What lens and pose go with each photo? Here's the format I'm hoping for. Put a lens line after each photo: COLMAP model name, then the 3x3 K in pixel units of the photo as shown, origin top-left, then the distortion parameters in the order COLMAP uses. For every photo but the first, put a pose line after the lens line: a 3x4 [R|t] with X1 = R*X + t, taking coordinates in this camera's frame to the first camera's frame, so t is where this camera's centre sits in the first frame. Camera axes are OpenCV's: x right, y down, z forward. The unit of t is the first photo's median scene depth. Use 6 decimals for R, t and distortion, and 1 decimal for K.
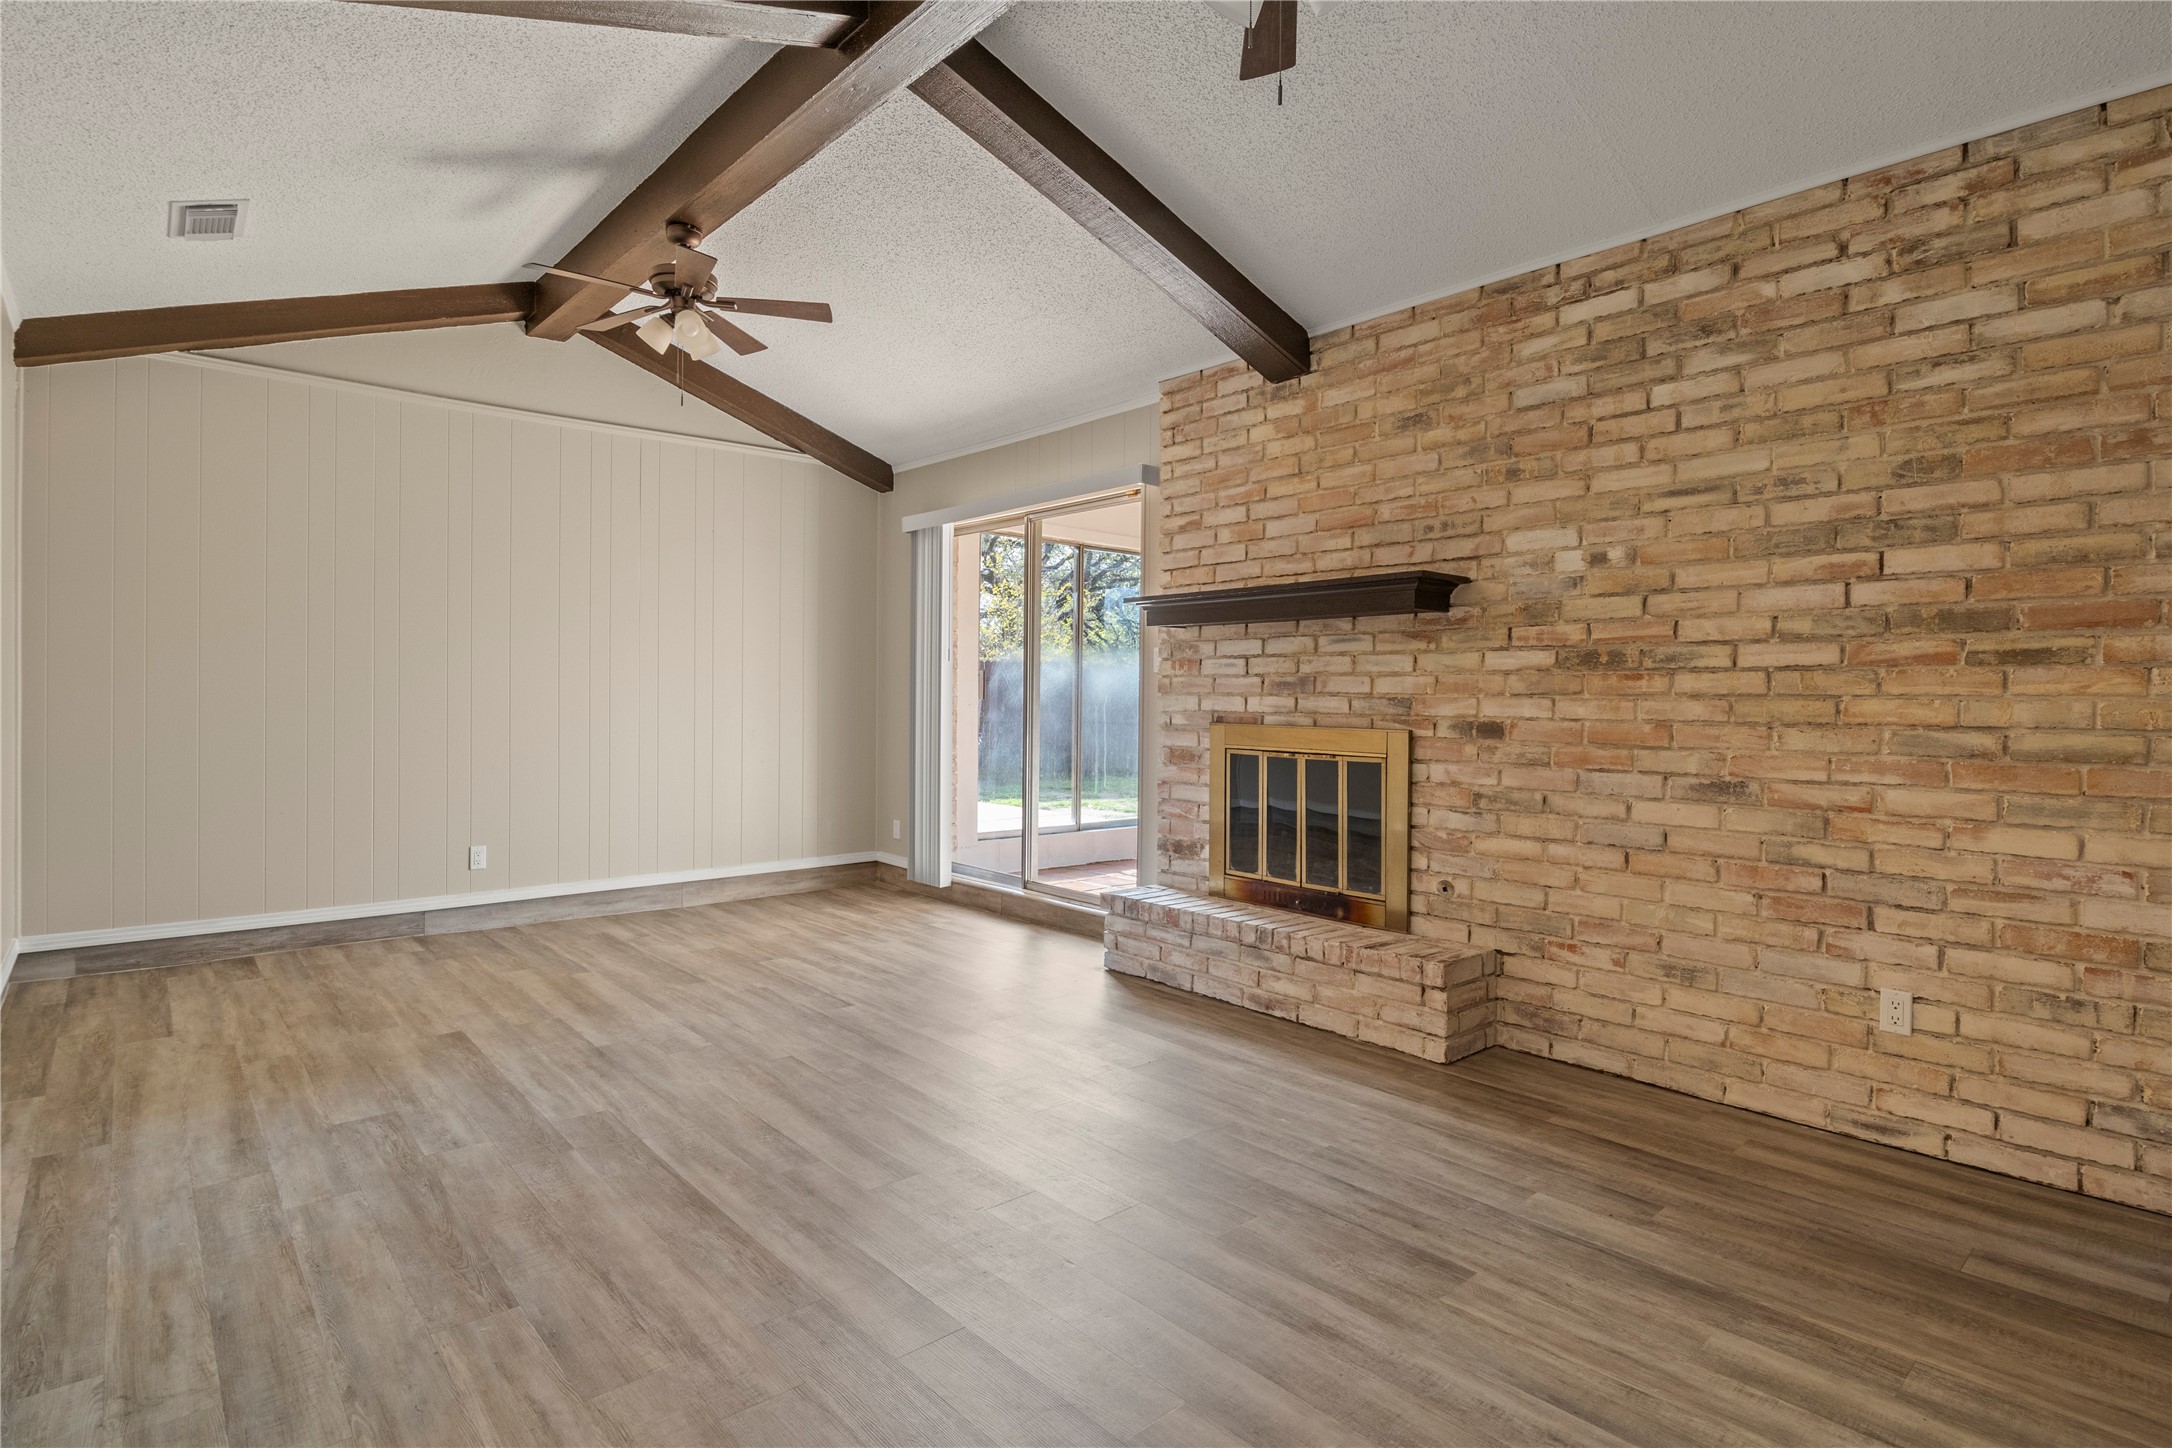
lens RADIAL K [[1089.3, 0, 1075.1], [0, 1089.3, 689.3], [0, 0, 1]] dist [-0.011890, 0.001273]
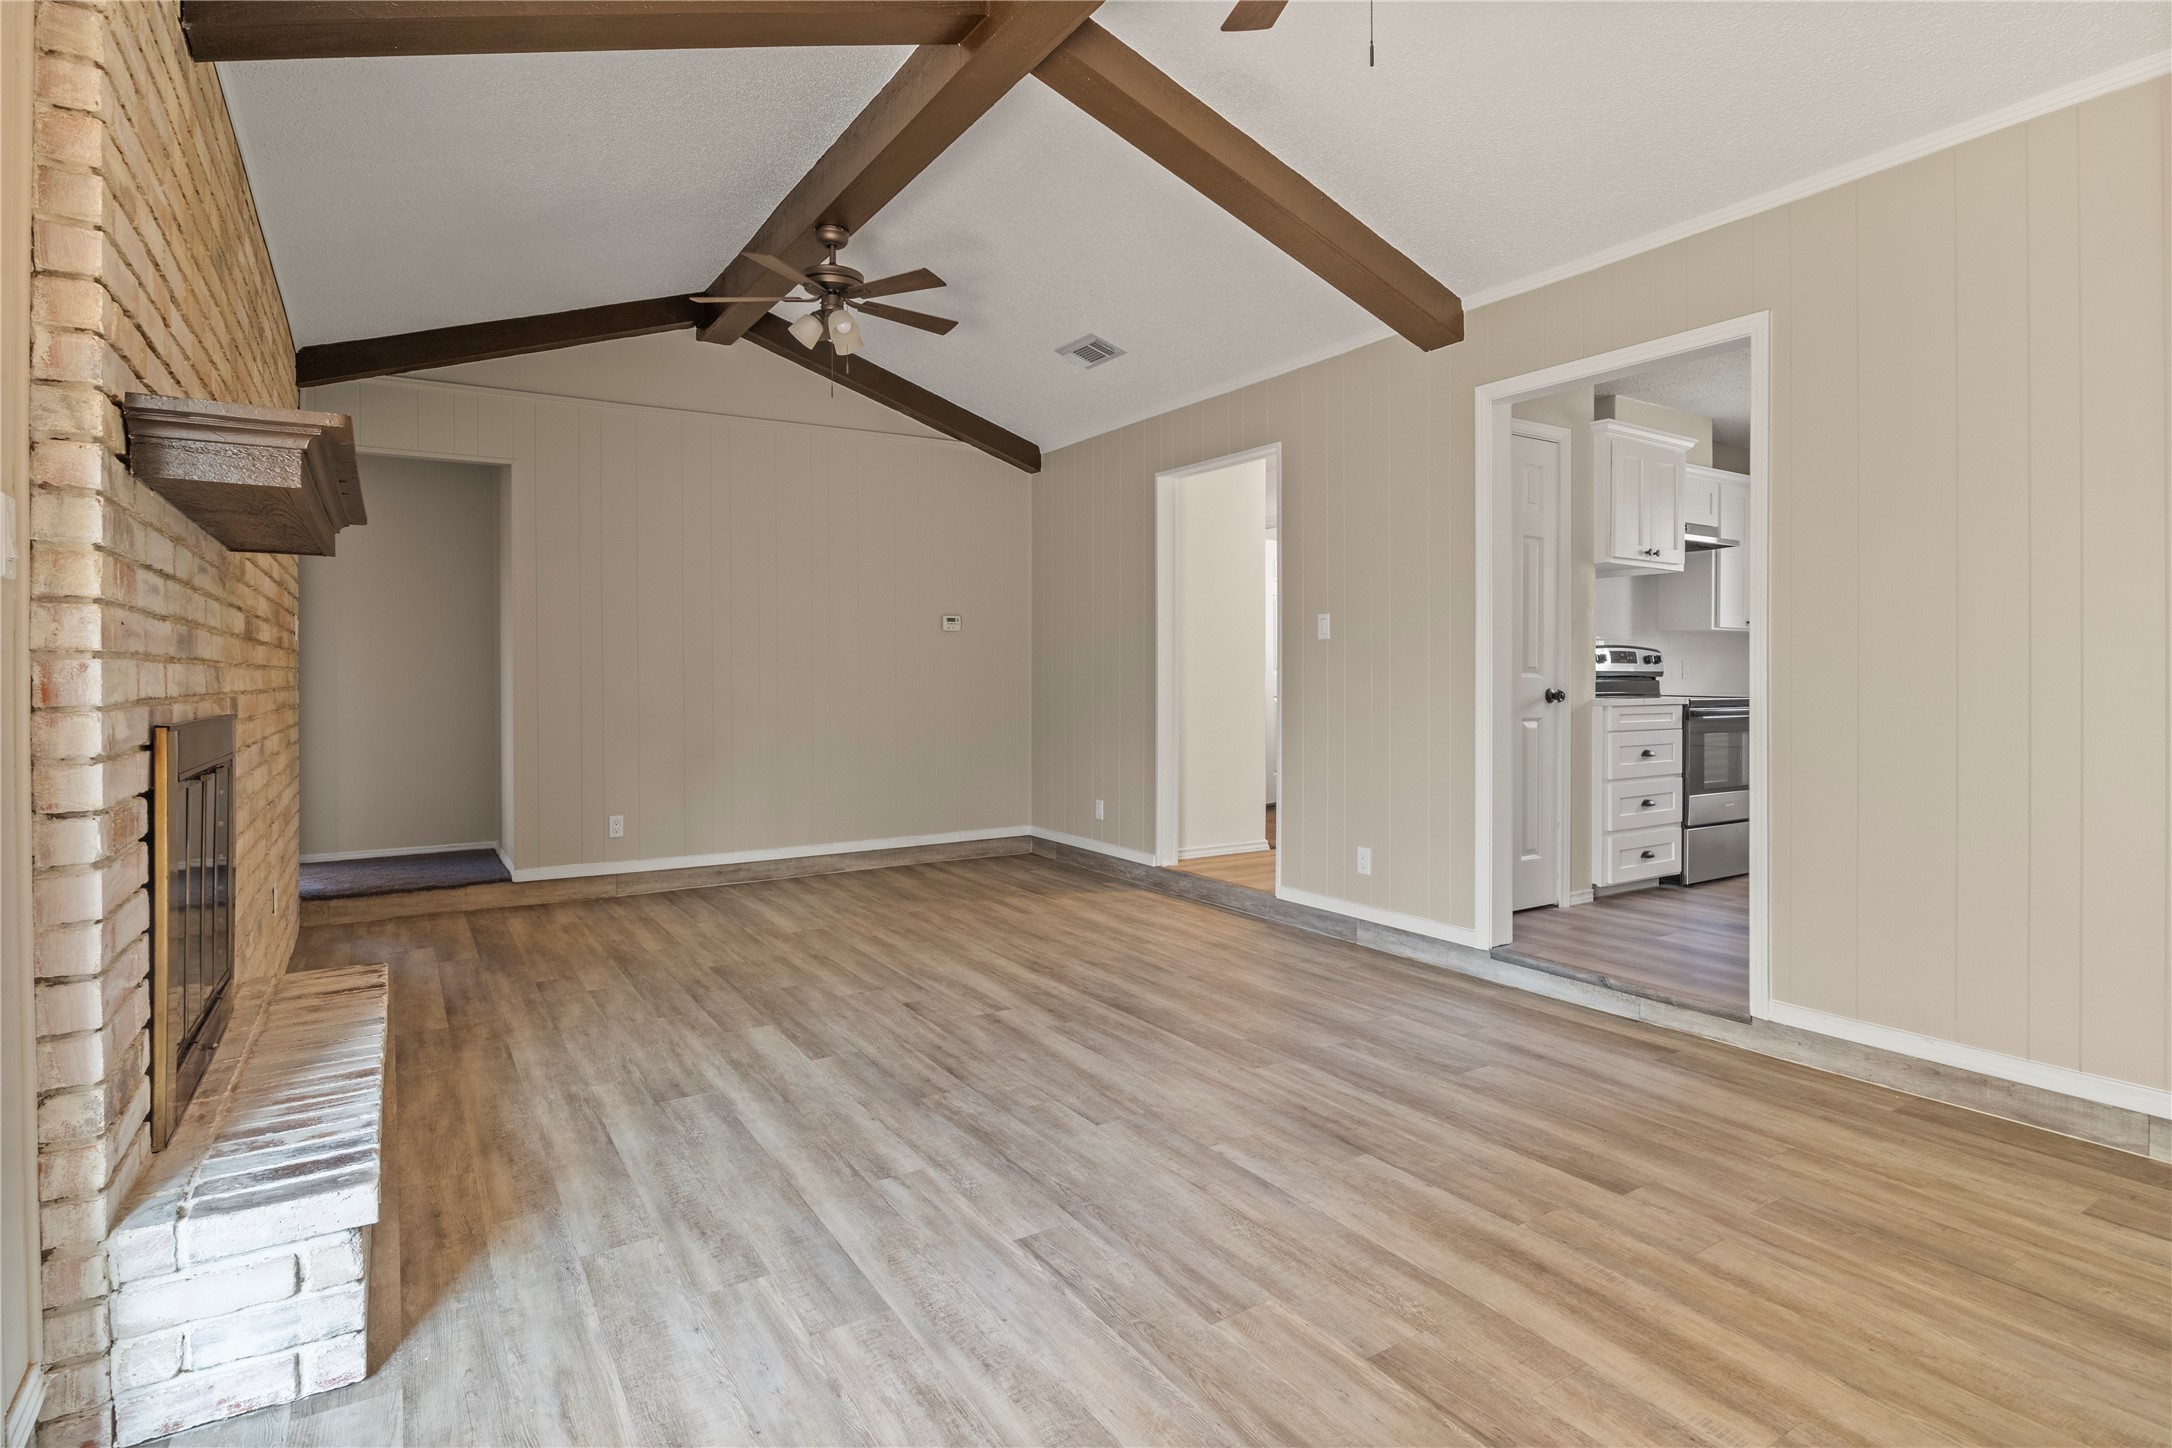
lens RADIAL K [[1089.3, 0, 1085.5], [0, 1089.3, 681.2], [0, 0, 1]] dist [-0.011890, 0.001273]
pose [[-0.988973, -0.005489, 0.147994, -0.402272], [-0.005656, 0.999984, -0.000710, 0.016895], [-0.147987, -0.001540, -0.988988, 1.947655]]
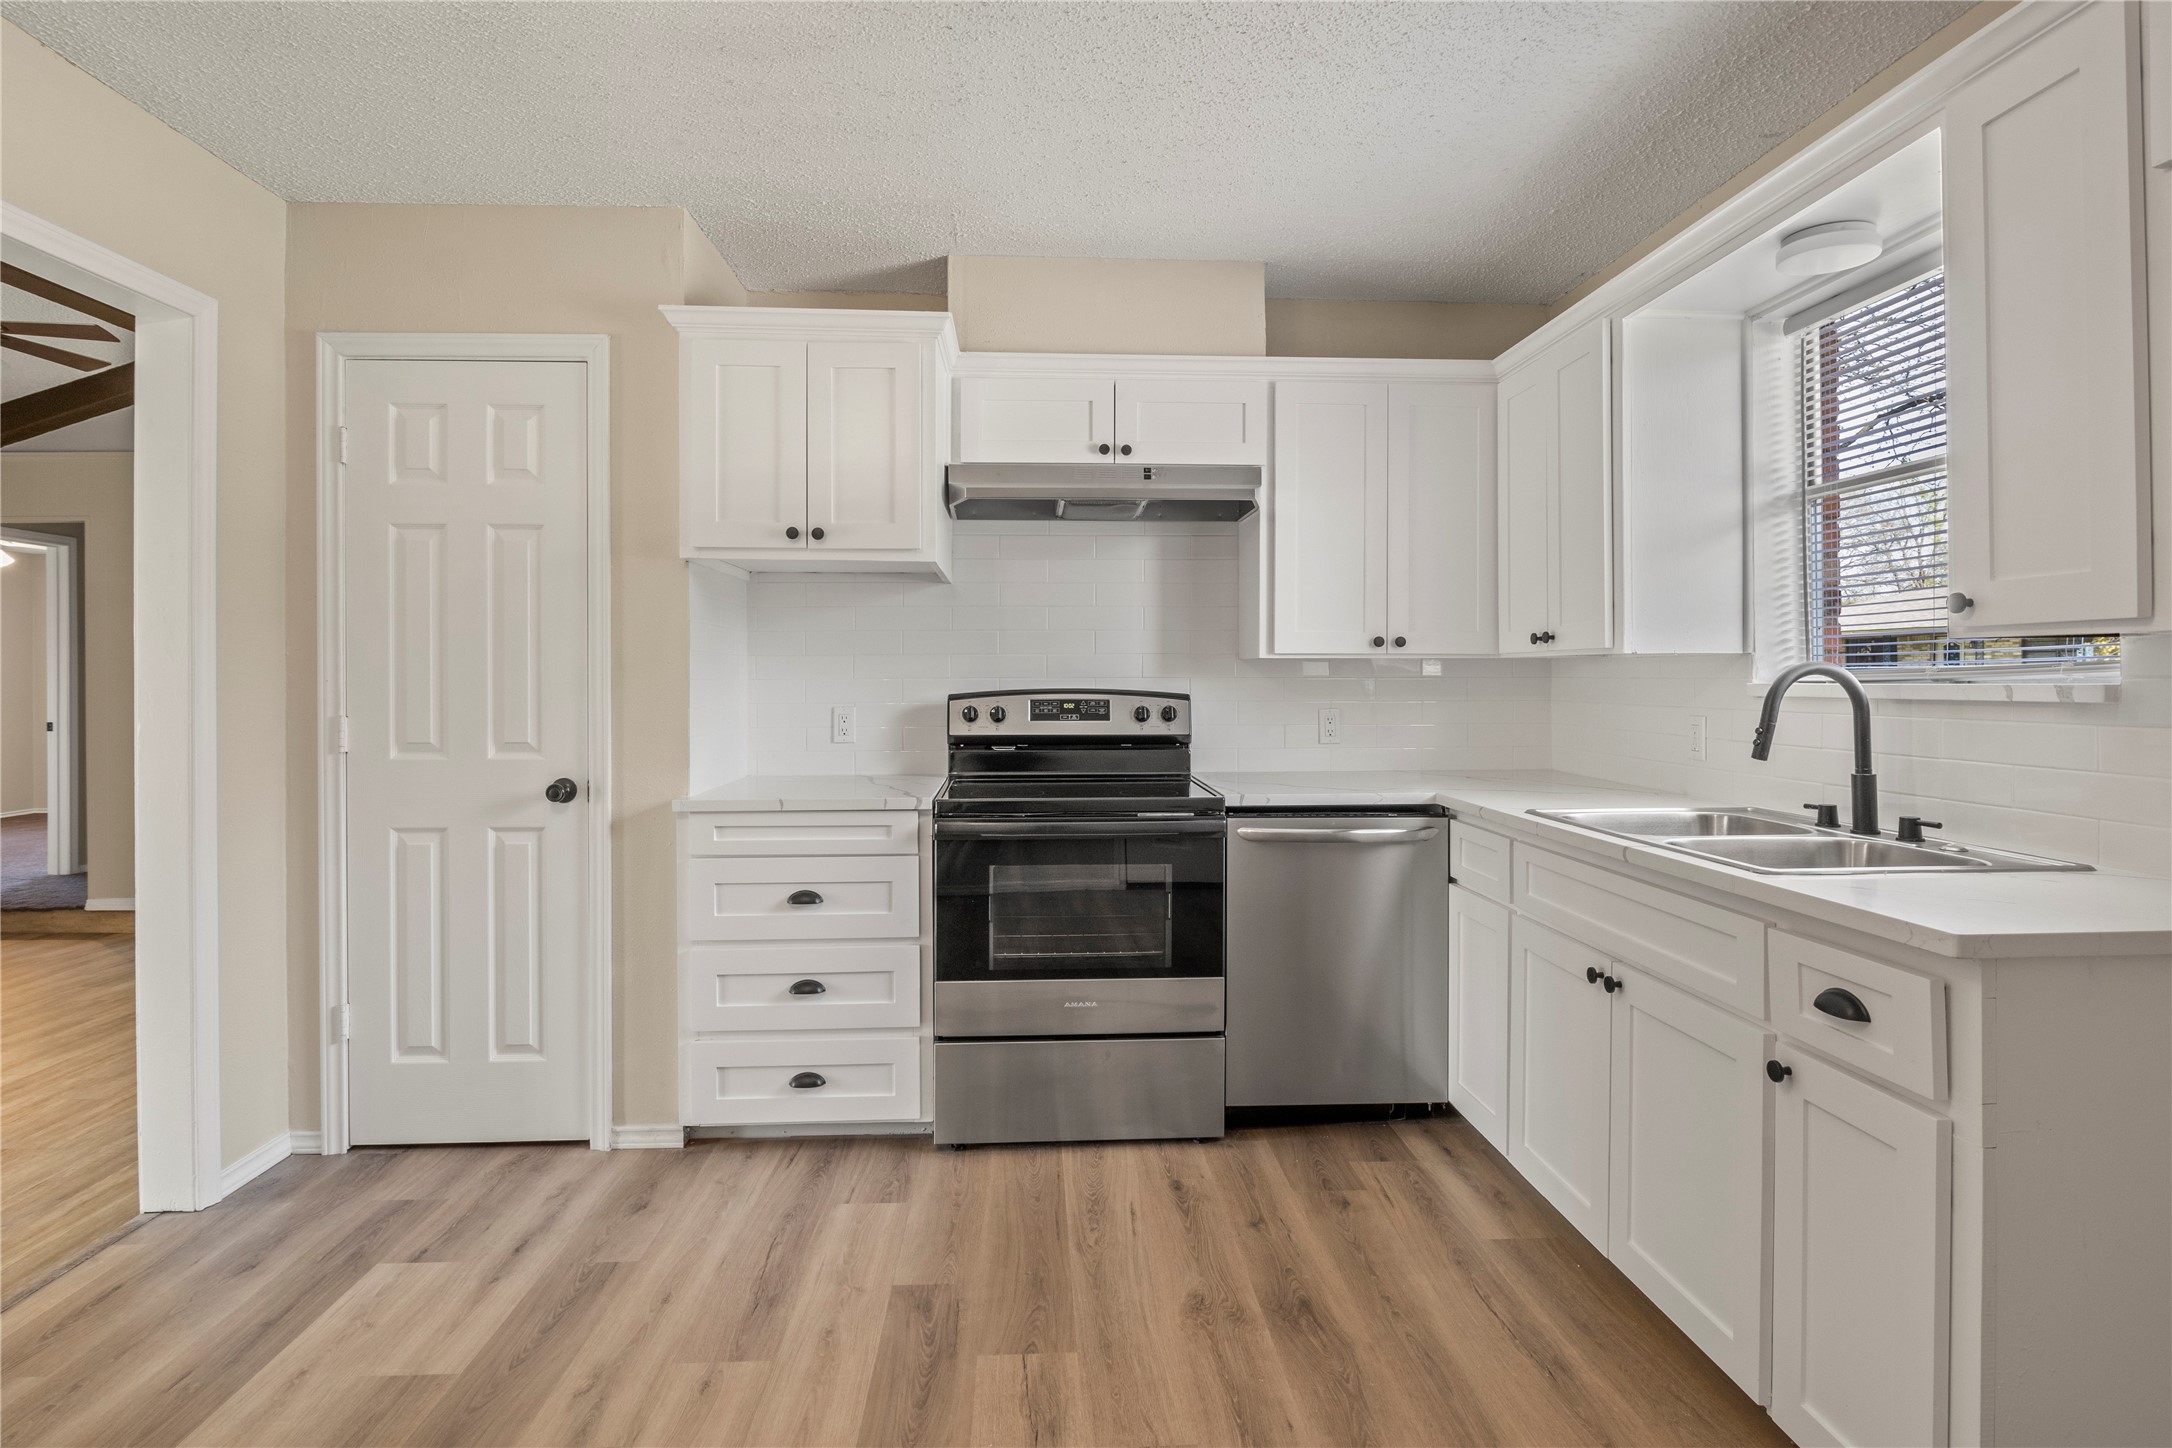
lens RADIAL K [[1089.3, 0, 1078.6], [0, 1089.3, 692.2], [0, 0, 1]] dist [-0.011890, 0.001273]
pose [[-0.784167, -0.010457, 0.620462, -1.685352], [-0.004186, 0.999924, 0.011562, -0.058711], [-0.620536, 0.006469, -0.784151, 0.800248]]
